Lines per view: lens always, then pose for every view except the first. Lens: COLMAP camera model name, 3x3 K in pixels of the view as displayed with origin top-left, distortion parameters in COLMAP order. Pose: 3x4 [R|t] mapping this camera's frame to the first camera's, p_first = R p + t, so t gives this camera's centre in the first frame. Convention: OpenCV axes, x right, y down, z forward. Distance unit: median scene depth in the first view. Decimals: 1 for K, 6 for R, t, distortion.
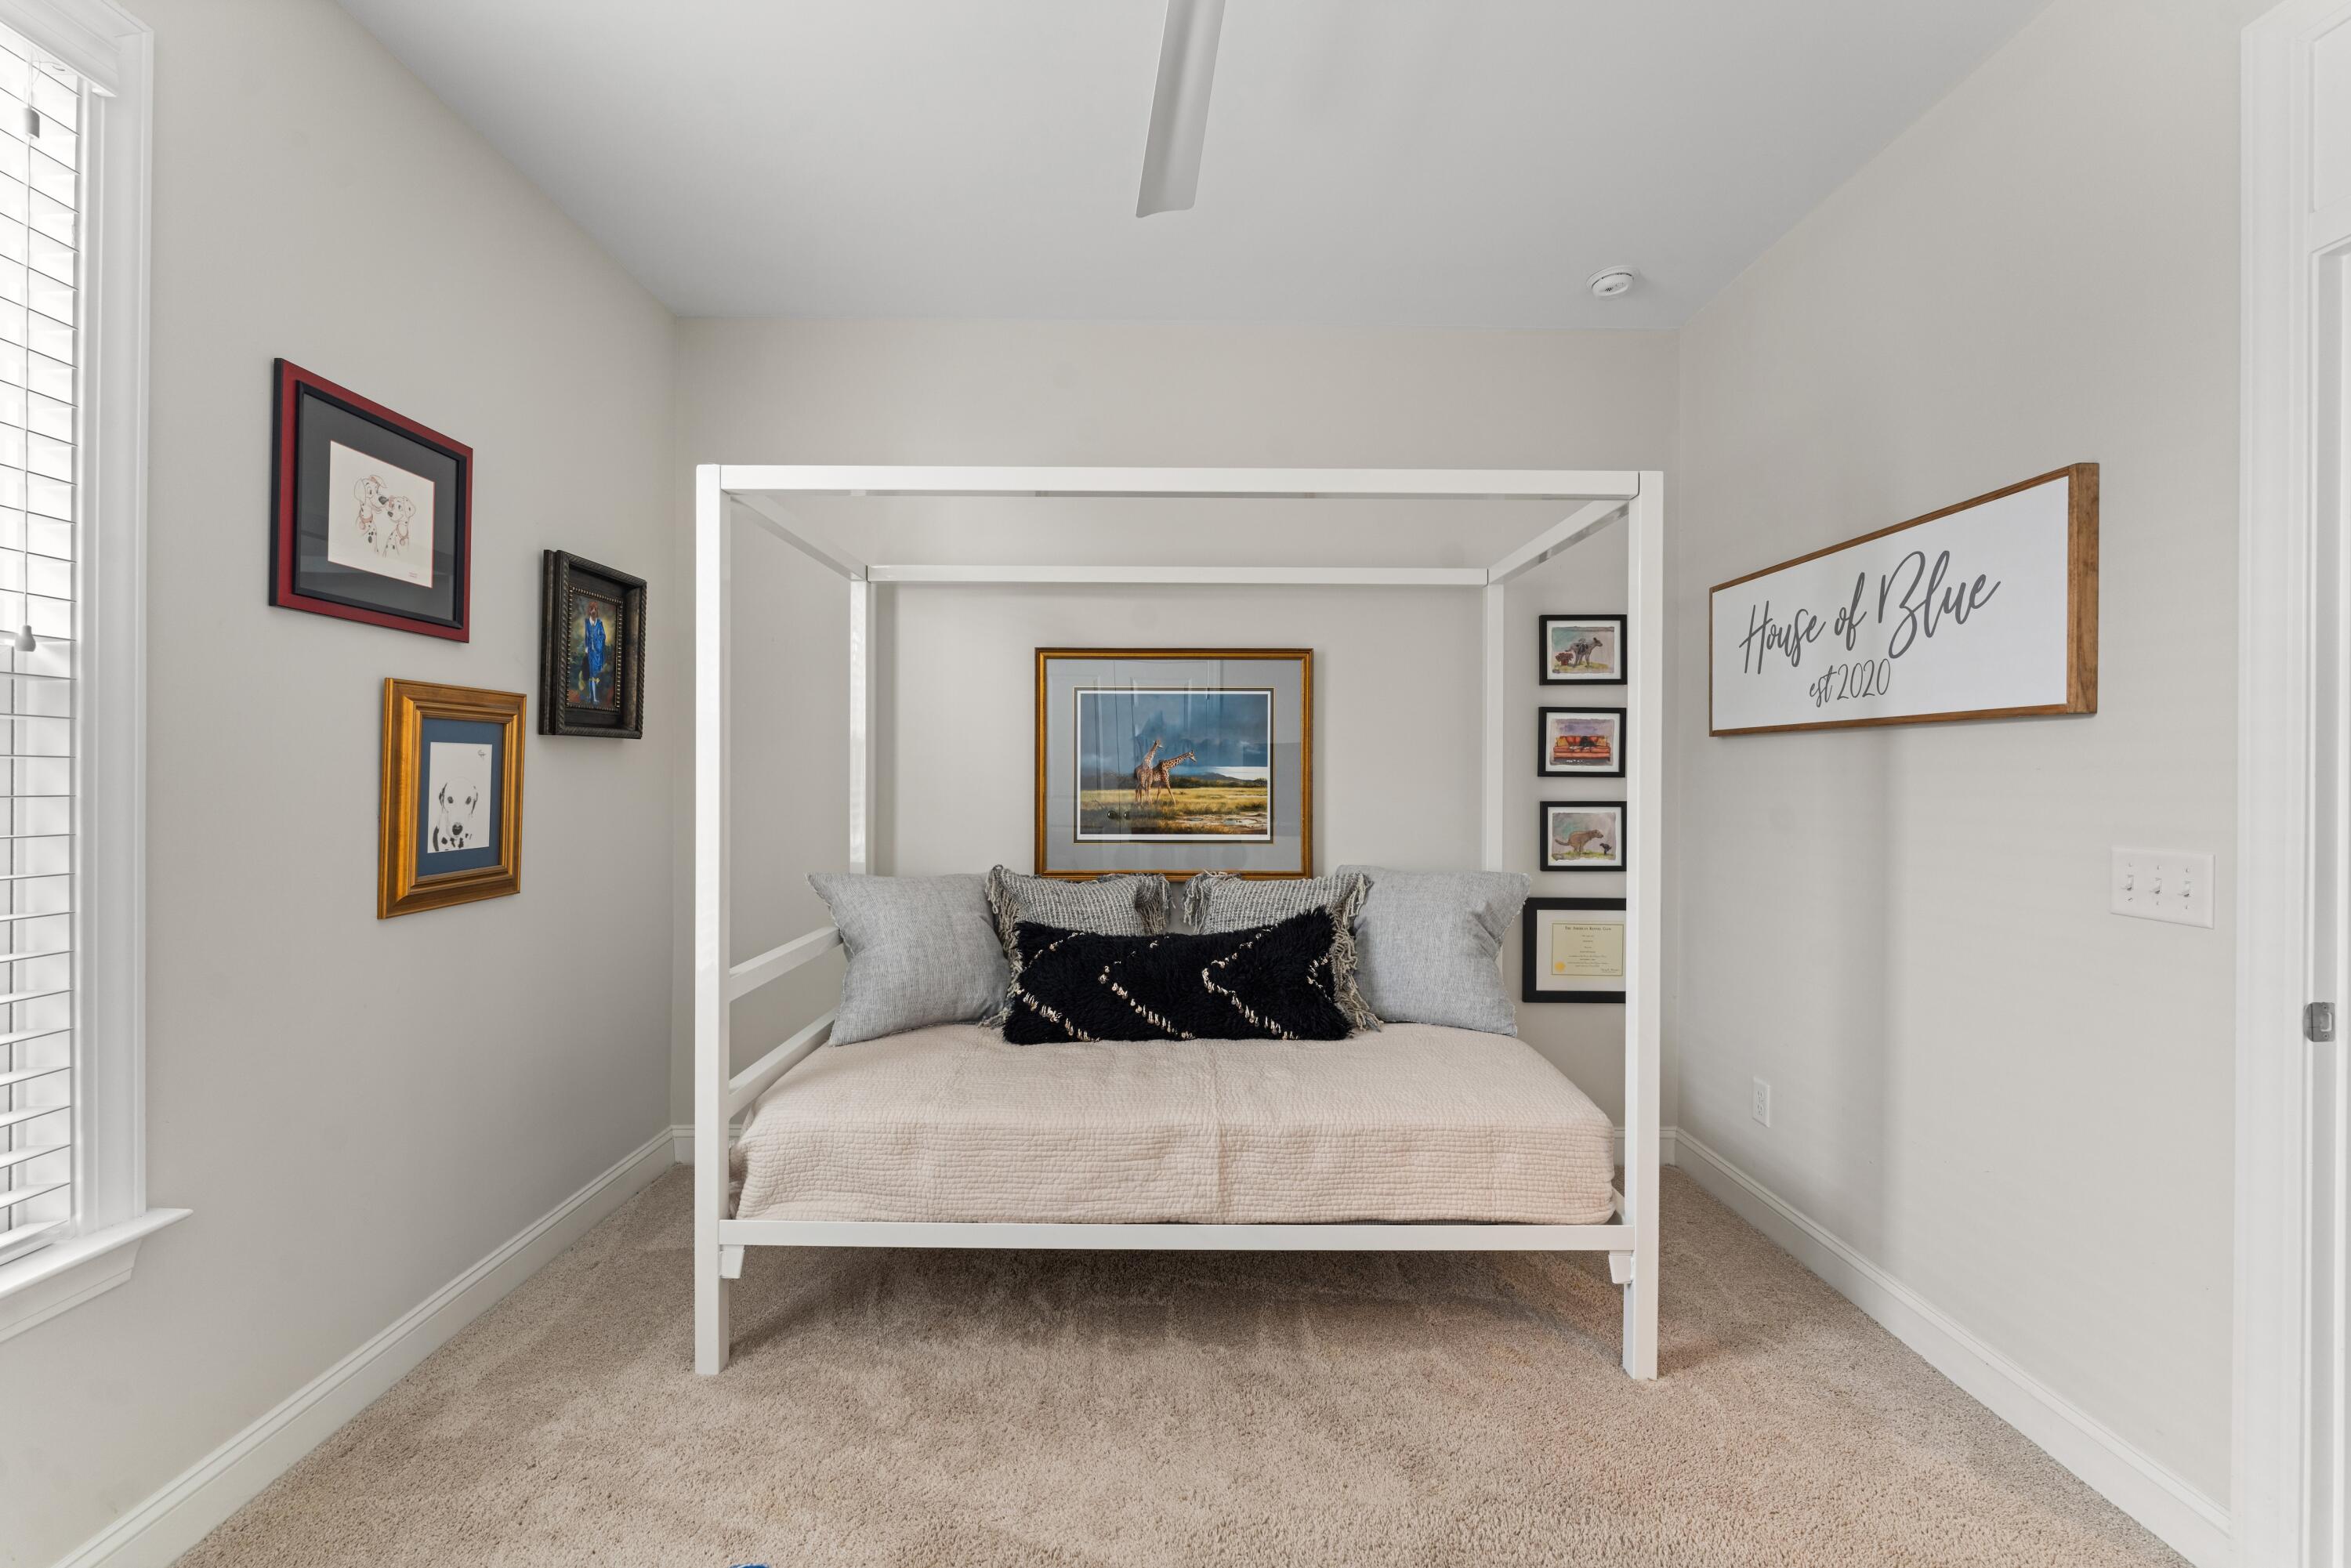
lens RADIAL K [[962.3, 0, 1168.4], [0, 962.3, 777.4], [0, 0, 1]] dist [0.013466, -0.012251]
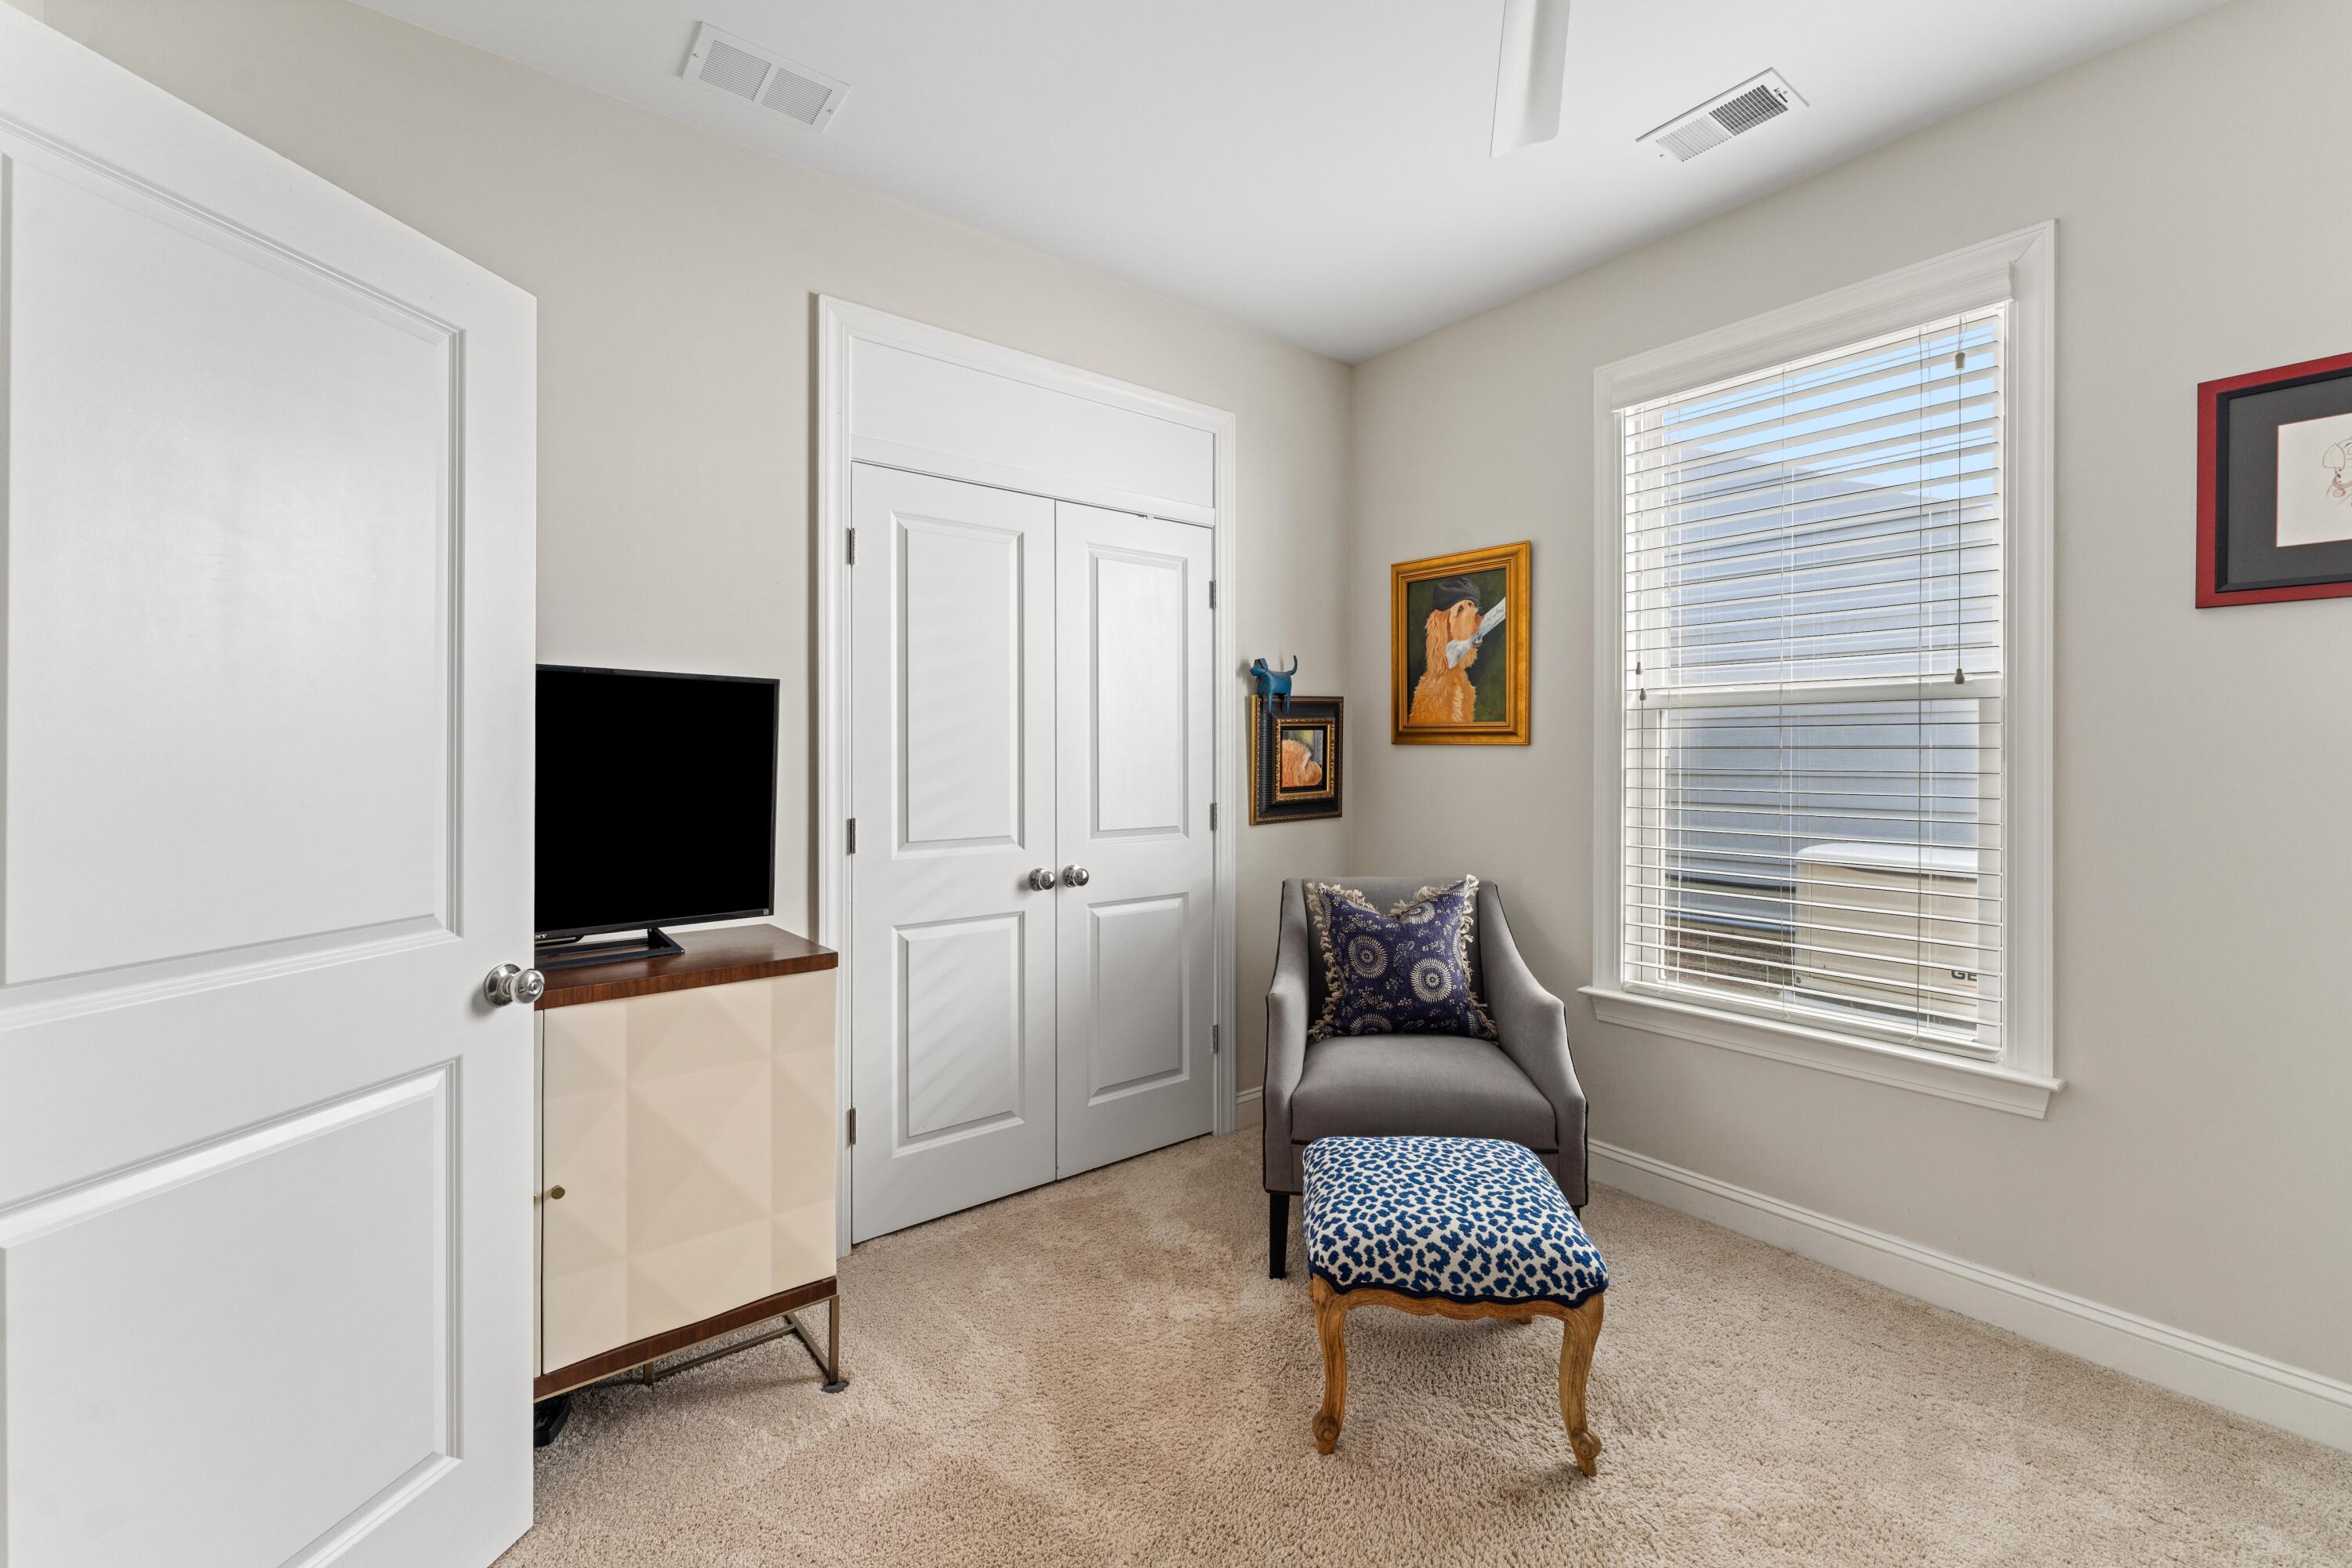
lens RADIAL K [[966.3, 0, 1176.3], [0, 966.3, 761.5], [0, 0, 1]] dist [0.000716, -0.000119]
pose [[-0.793804, -0.001457, -0.608172, 0.516425], [-0.007189, 0.999950, 0.006988, -0.000353], [0.608131, 0.009919, -0.793775, 0.885246]]
